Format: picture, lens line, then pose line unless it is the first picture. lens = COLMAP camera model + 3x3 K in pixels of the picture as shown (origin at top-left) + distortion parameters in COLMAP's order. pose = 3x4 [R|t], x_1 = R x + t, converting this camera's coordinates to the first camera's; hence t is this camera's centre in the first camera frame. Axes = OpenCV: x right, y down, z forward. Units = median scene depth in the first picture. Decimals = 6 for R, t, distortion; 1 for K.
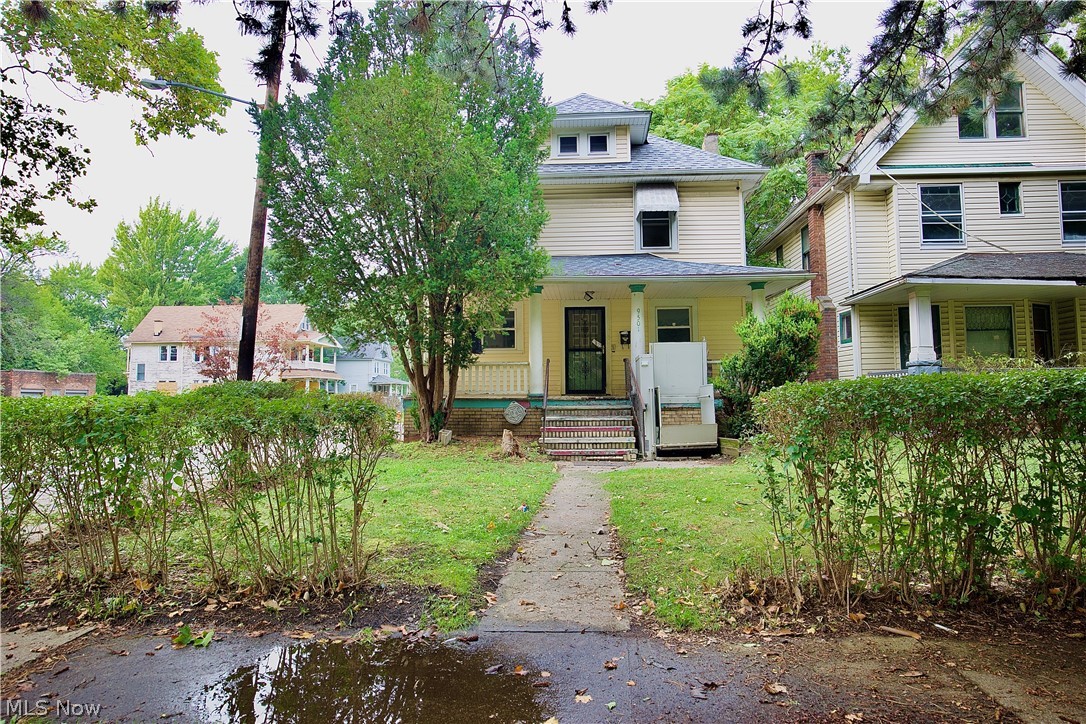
lens RADIAL K [[651.5, 0, 543.0], [0, 651.5, 362.0], [0, 0, 1]] dist [-0.000686, -0.000212]
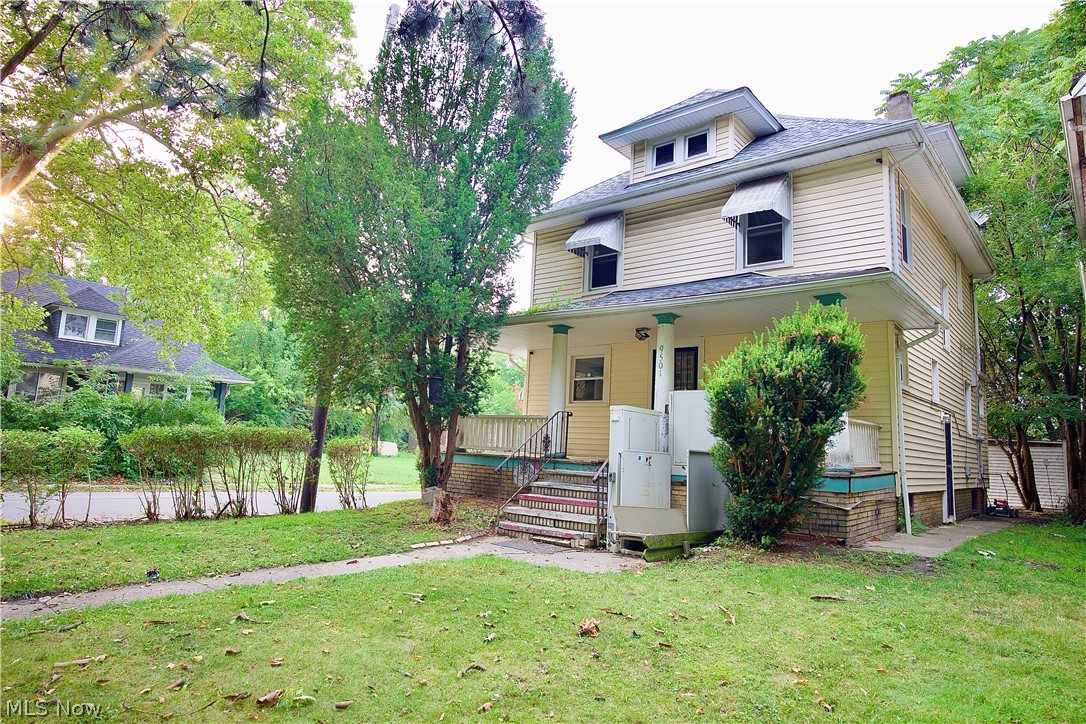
lens RADIAL K [[651.5, 0, 543.0], [0, 651.5, 362.0], [0, 0, 1]] dist [-0.000686, -0.000212]
pose [[0.801664, -0.033154, -0.596855, 0.411062], [-0.020002, 0.996414, -0.082214, 0.001136], [0.597440, 0.077846, 0.798126, 0.272258]]
